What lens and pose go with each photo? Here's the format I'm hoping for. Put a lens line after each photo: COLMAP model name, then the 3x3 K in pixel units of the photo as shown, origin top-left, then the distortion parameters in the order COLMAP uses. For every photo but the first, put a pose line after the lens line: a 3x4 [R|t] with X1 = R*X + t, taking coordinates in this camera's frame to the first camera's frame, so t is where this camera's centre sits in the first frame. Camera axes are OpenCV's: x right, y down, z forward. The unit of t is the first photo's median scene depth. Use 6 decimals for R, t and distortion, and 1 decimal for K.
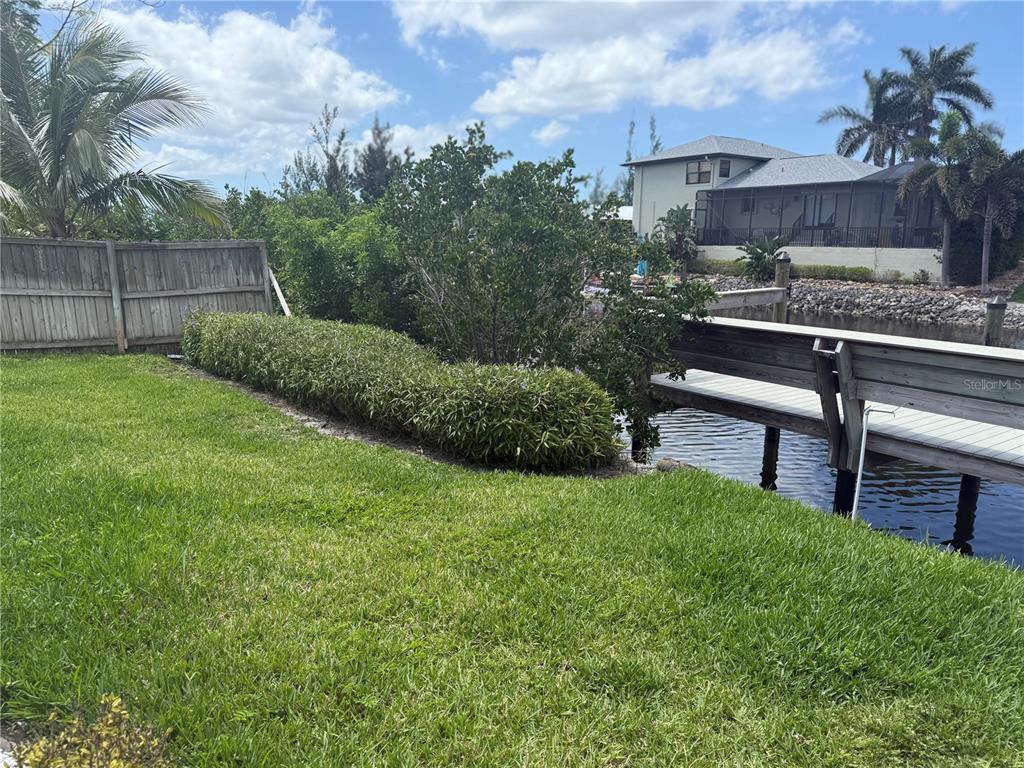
lens RADIAL K [[730.4, 0, 513.8], [0, 730.4, 389.2], [0, 0, 1]] dist [0.106726, -0.133944]
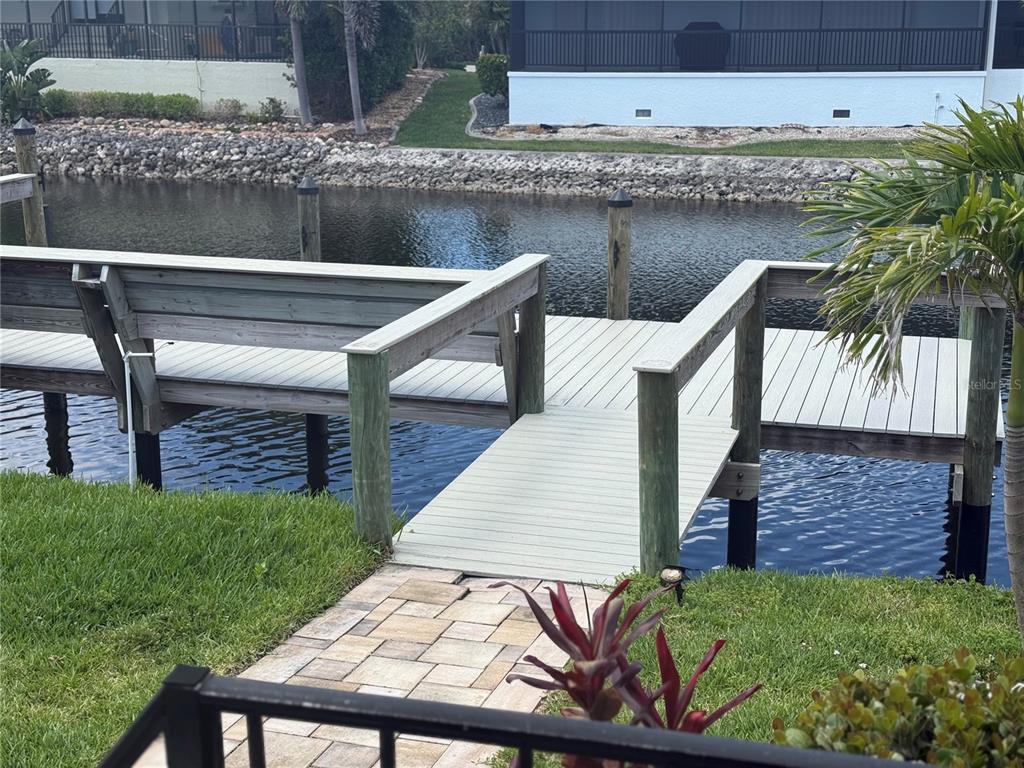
lens RADIAL K [[1448.2, 0, 532.5], [0, 1448.2, 387.8], [0, 0, 1]] dist [0.202456, -0.467588]
pose [[0.796184, -0.158746, 0.583858, -0.025647], [0.131398, 0.987303, 0.089257, -0.004445], [-0.590614, 0.005653, 0.806934, -0.111578]]
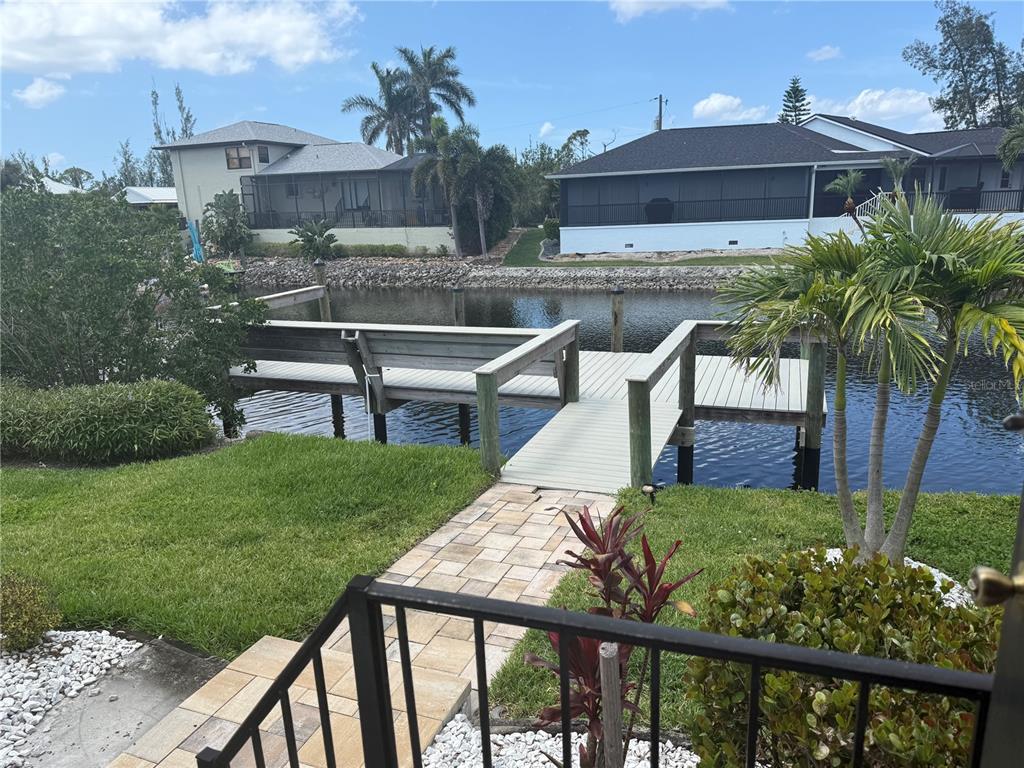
lens RADIAL K [[726.8, 0, 512.0], [0, 726.8, 384.0], [0, 0, 1]] dist [0.183815, -0.418147]
pose [[0.840637, -0.168434, 0.514741, -0.019264], [0.152343, 0.985575, 0.073706, -0.004806], [-0.519731, 0.016457, 0.854171, -0.104183]]
